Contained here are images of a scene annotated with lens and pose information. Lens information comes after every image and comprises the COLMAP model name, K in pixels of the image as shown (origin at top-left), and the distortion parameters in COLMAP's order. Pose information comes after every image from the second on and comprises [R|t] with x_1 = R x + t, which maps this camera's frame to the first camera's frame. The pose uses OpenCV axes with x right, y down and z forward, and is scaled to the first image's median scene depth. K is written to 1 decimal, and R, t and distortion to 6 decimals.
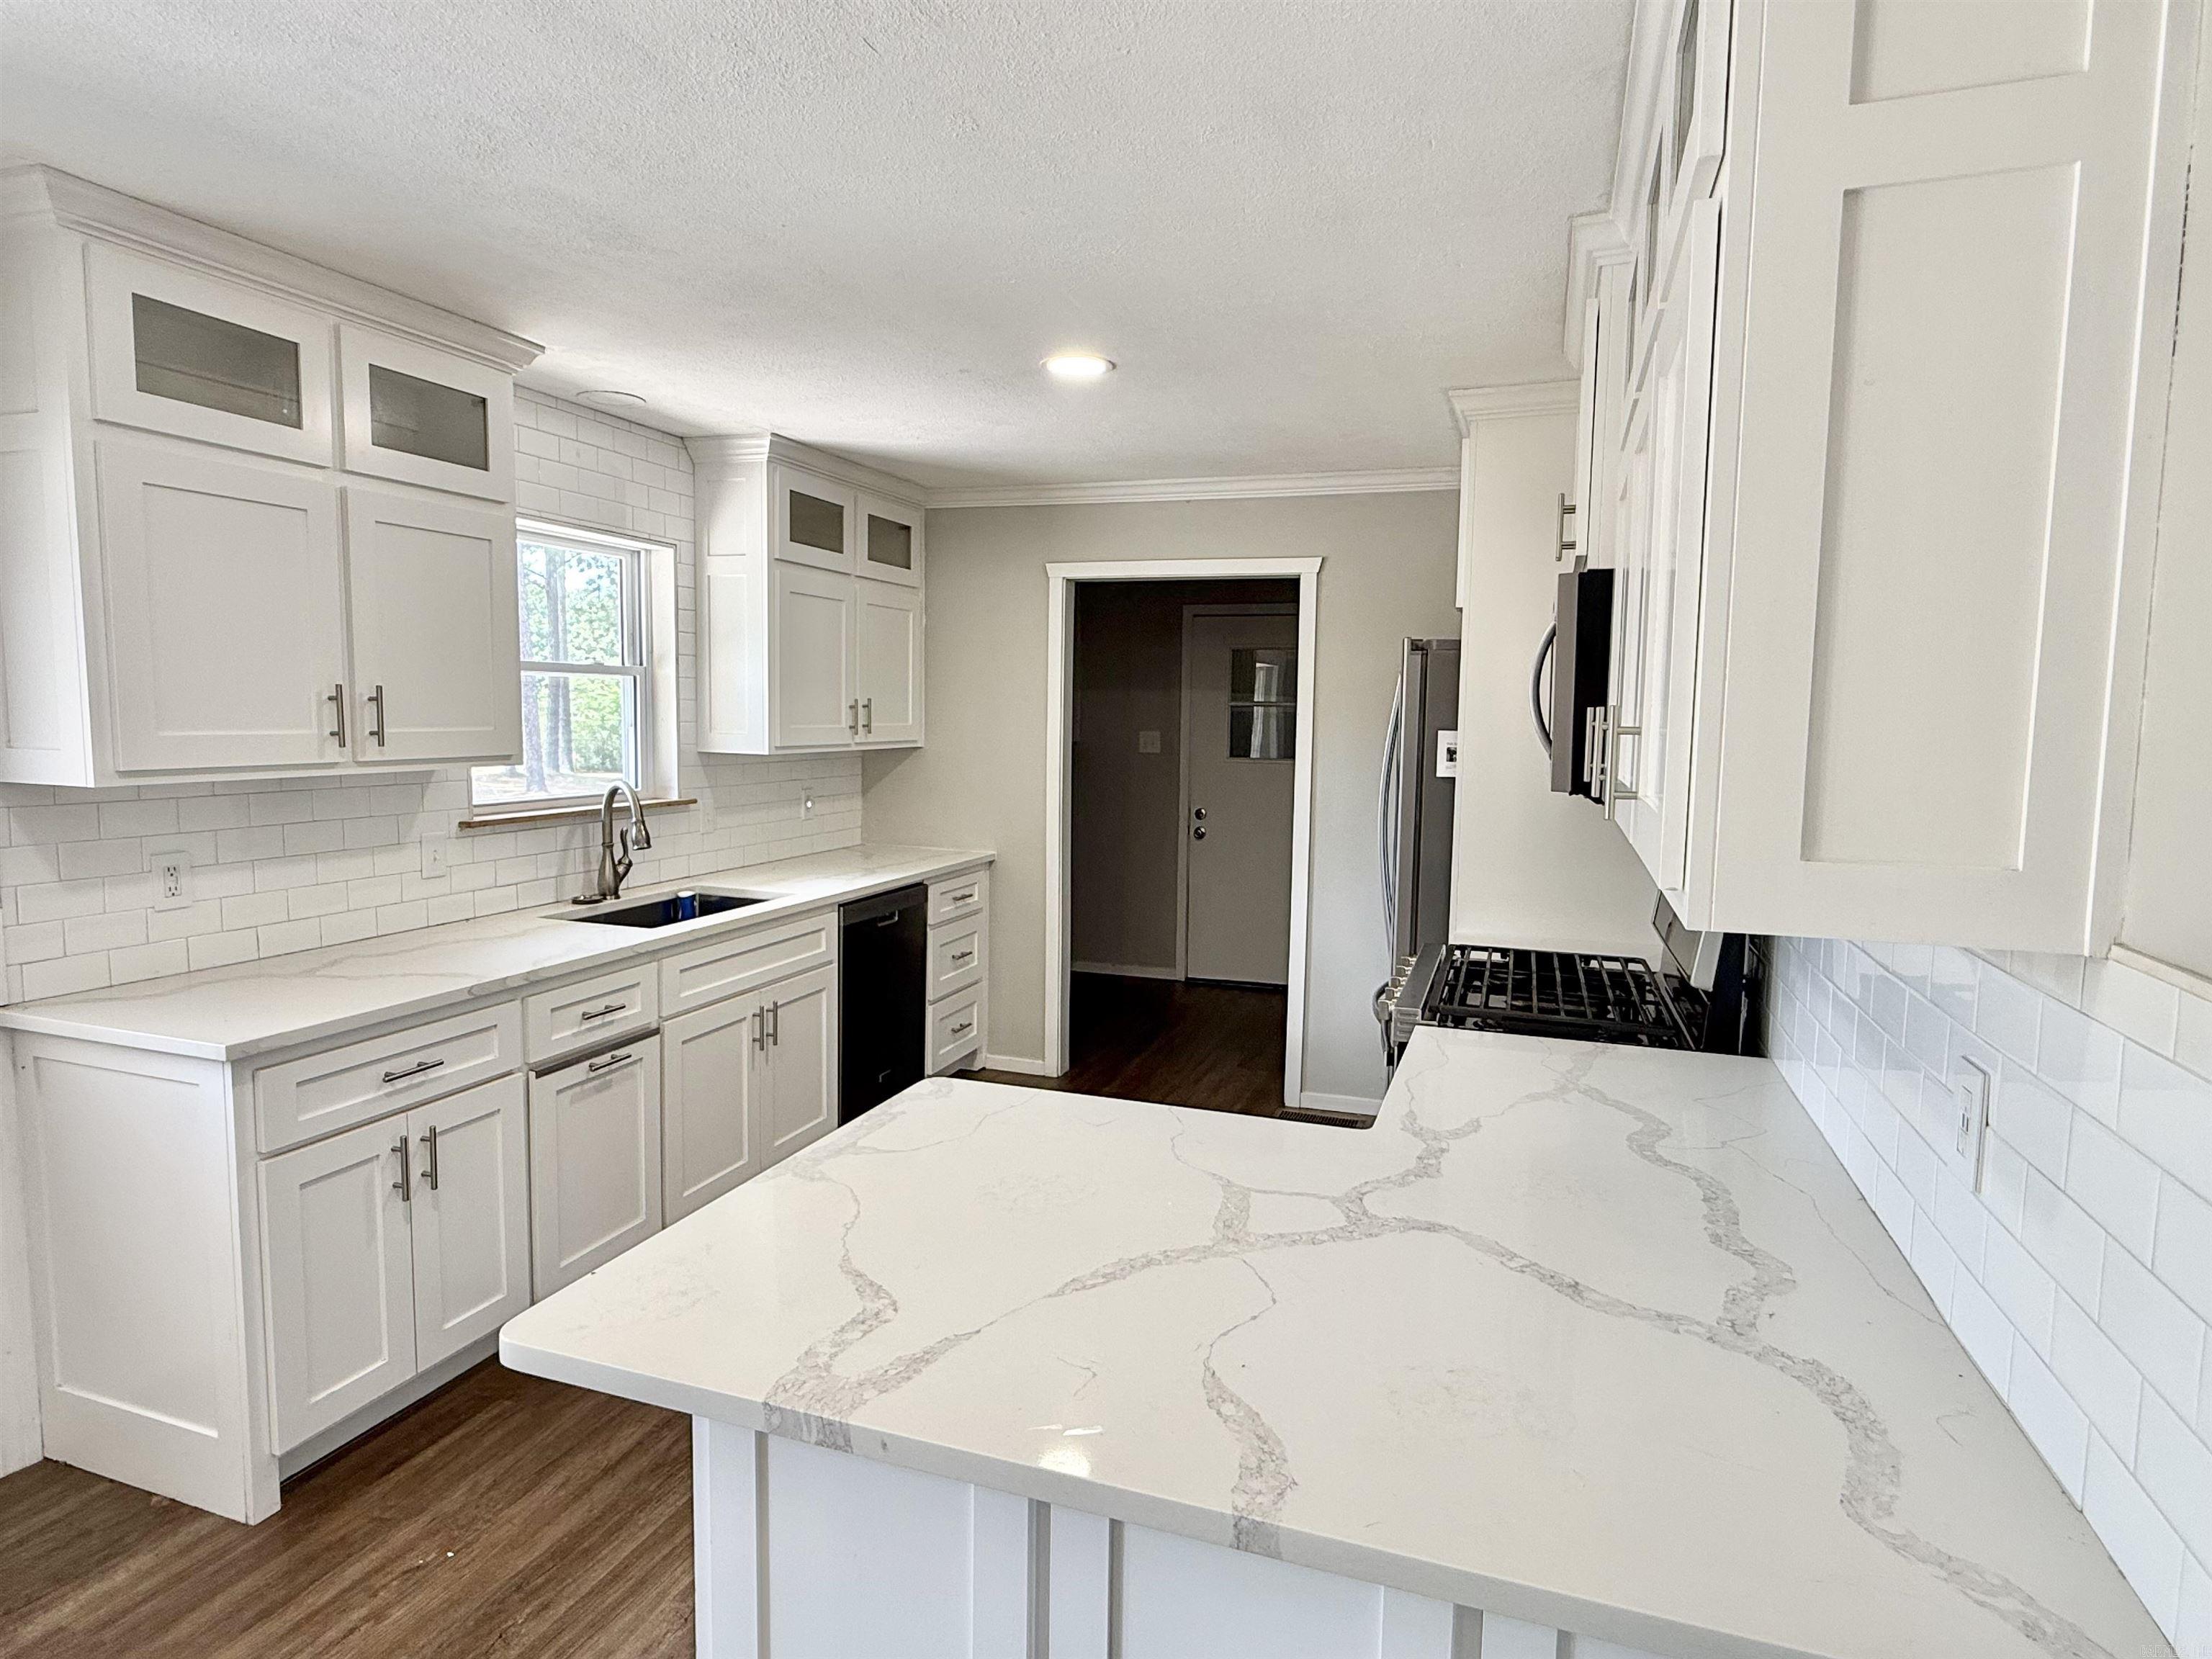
lens RADIAL K [[1226.7, 0, 1110.7], [0, 1226.7, 821.4], [0, 0, 1]] dist [0.001002, 0.001266]
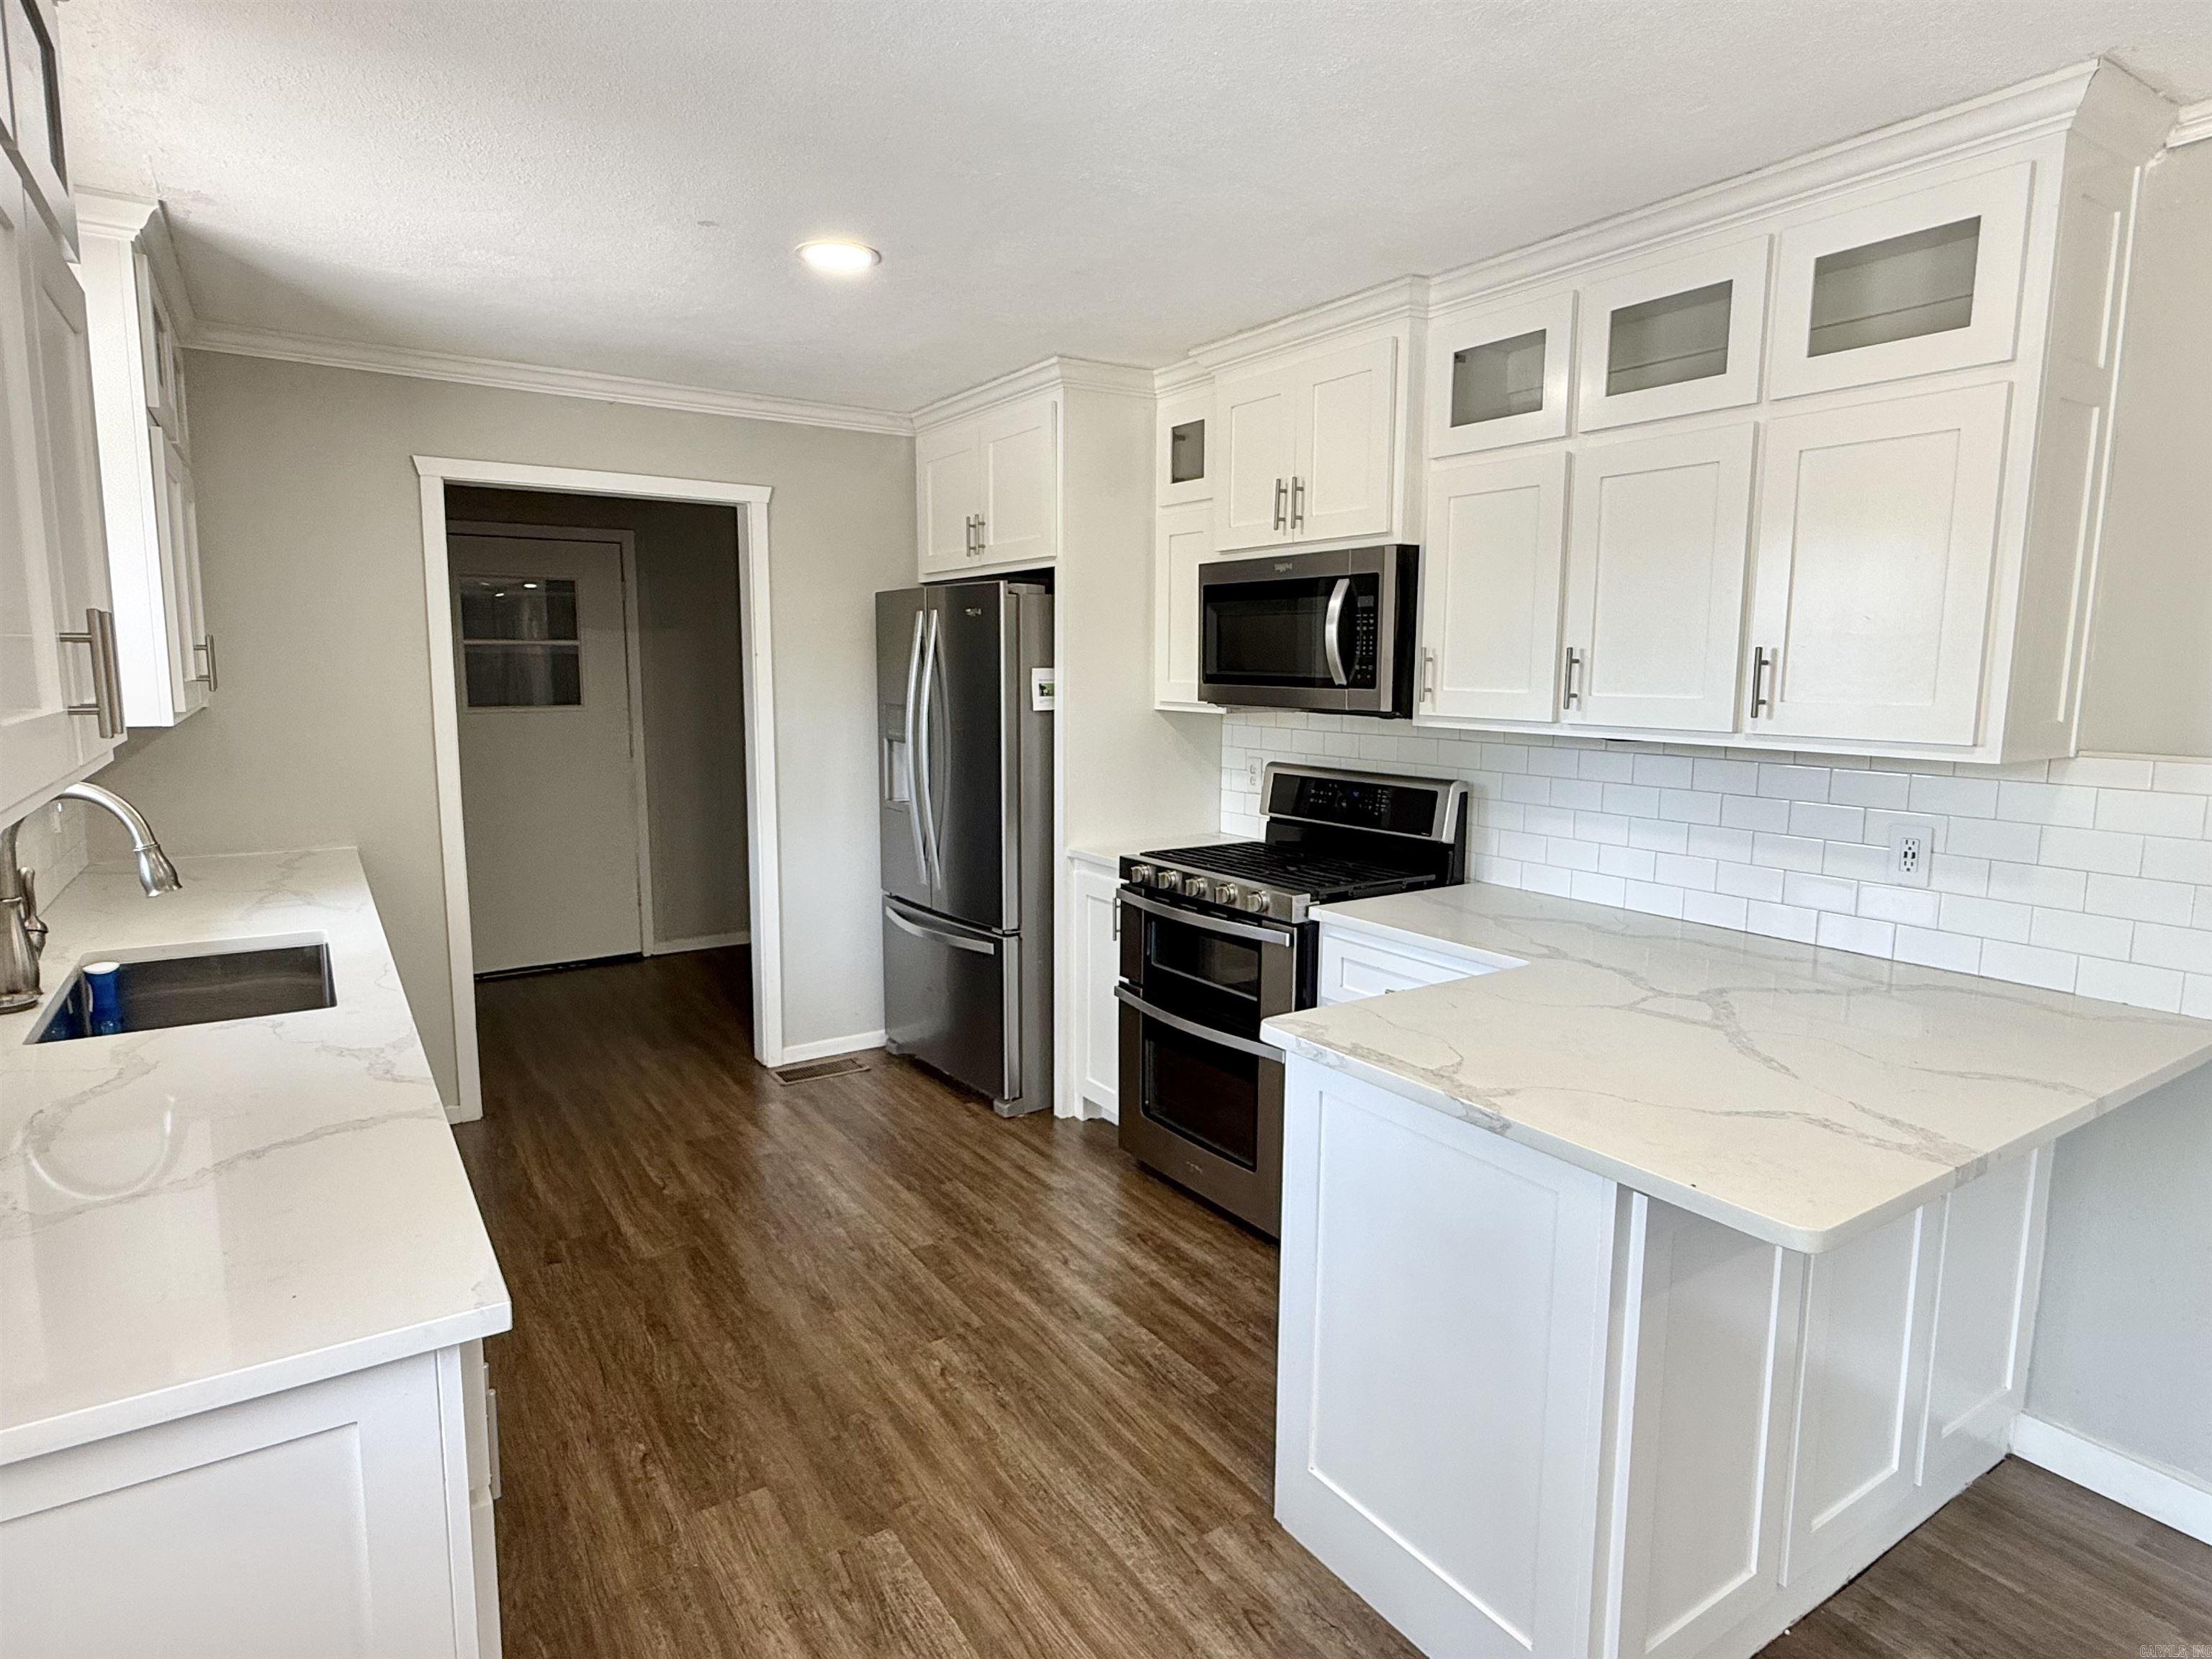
lens RADIAL K [[1226.7, 0, 1110.7], [0, 1226.7, 821.4], [0, 0, 1]] dist [0.001002, 0.001266]
pose [[0.600481, -0.115631, 0.791234, -0.573442], [0.075071, 0.993271, 0.088183, -0.029479], [-0.796107, 0.006447, 0.605122, 0.282049]]
